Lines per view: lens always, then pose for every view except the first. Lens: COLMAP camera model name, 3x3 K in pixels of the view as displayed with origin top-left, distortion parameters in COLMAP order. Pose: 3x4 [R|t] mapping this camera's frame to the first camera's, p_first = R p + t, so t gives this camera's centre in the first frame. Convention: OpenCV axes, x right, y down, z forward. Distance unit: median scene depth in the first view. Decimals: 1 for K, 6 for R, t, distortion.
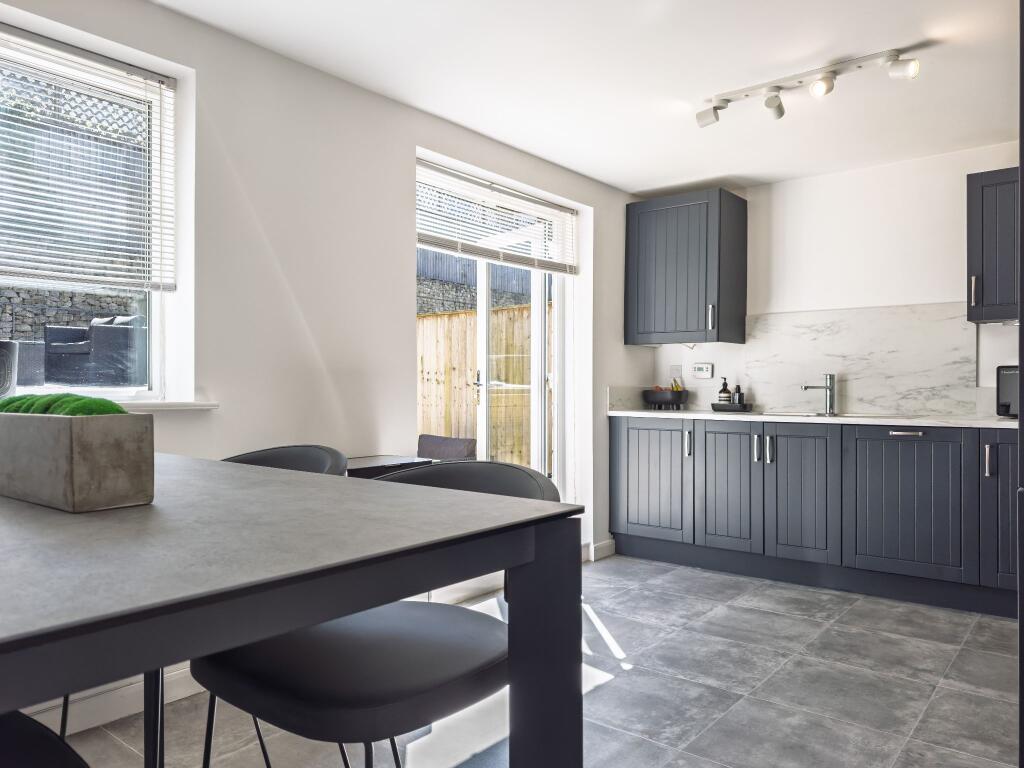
lens RADIAL K [[743.1, 0, 508.5], [0, 743.1, 387.3], [0, 0, 1]] dist [-0.004226, -0.003002]
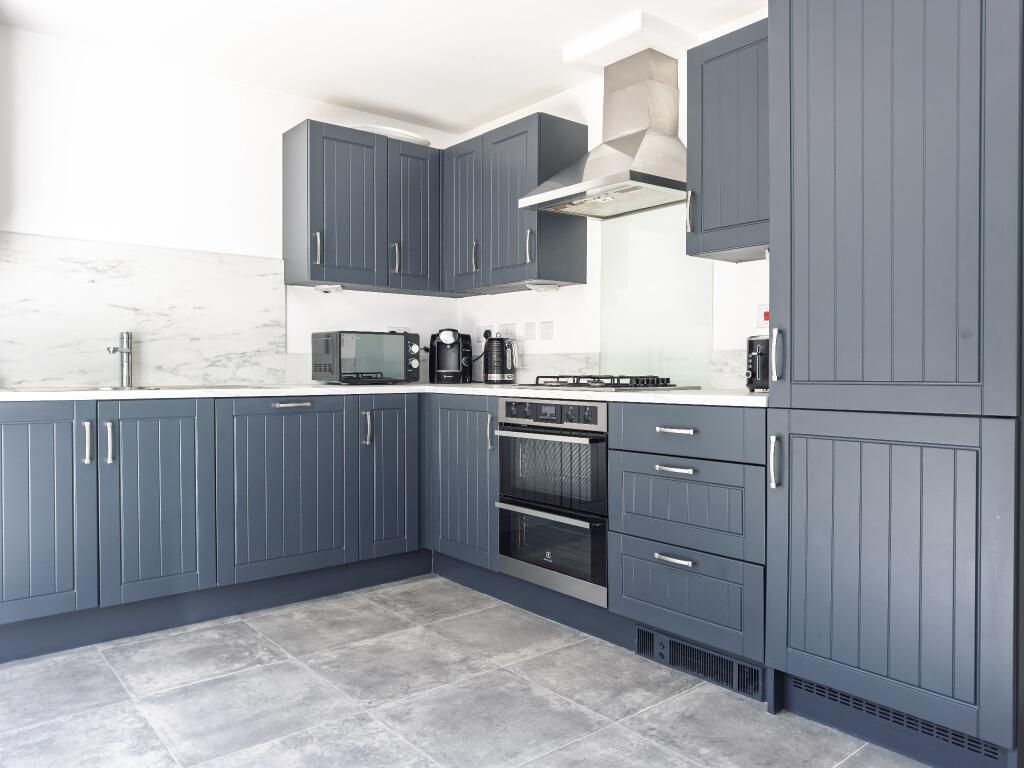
lens RADIAL K [[743.1, 0, 518.4], [0, 743.1, 379.7], [0, 0, 1]] dist [-0.004226, -0.003002]
pose [[0.195459, -0.011617, 0.980643, -0.254485], [-0.002150, 0.999922, 0.012274, 0.023905], [-0.980709, -0.004508, 0.195419, 0.624309]]
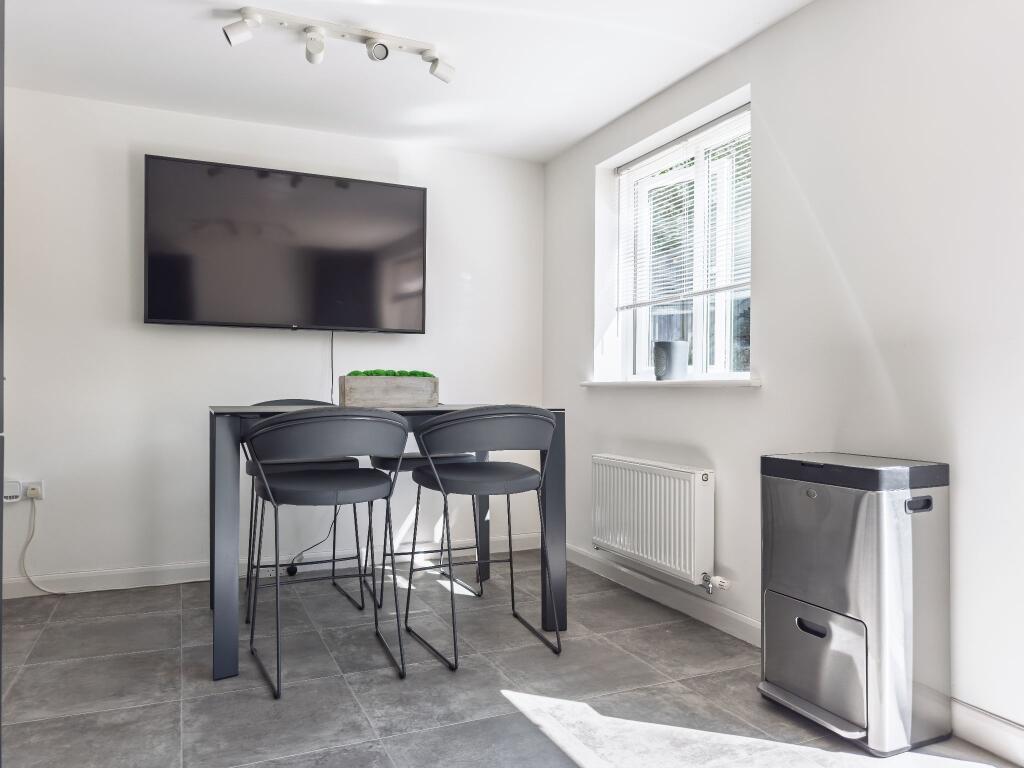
lens RADIAL K [[743.1, 0, 504.5], [0, 743.1, 385.2], [0, 0, 1]] dist [-0.004226, -0.003002]
pose [[-0.458645, -0.004191, -0.888610, 0.831314], [0.002393, 0.999979, -0.005952, 0.029063], [0.888616, -0.004856, -0.458626, 1.245174]]
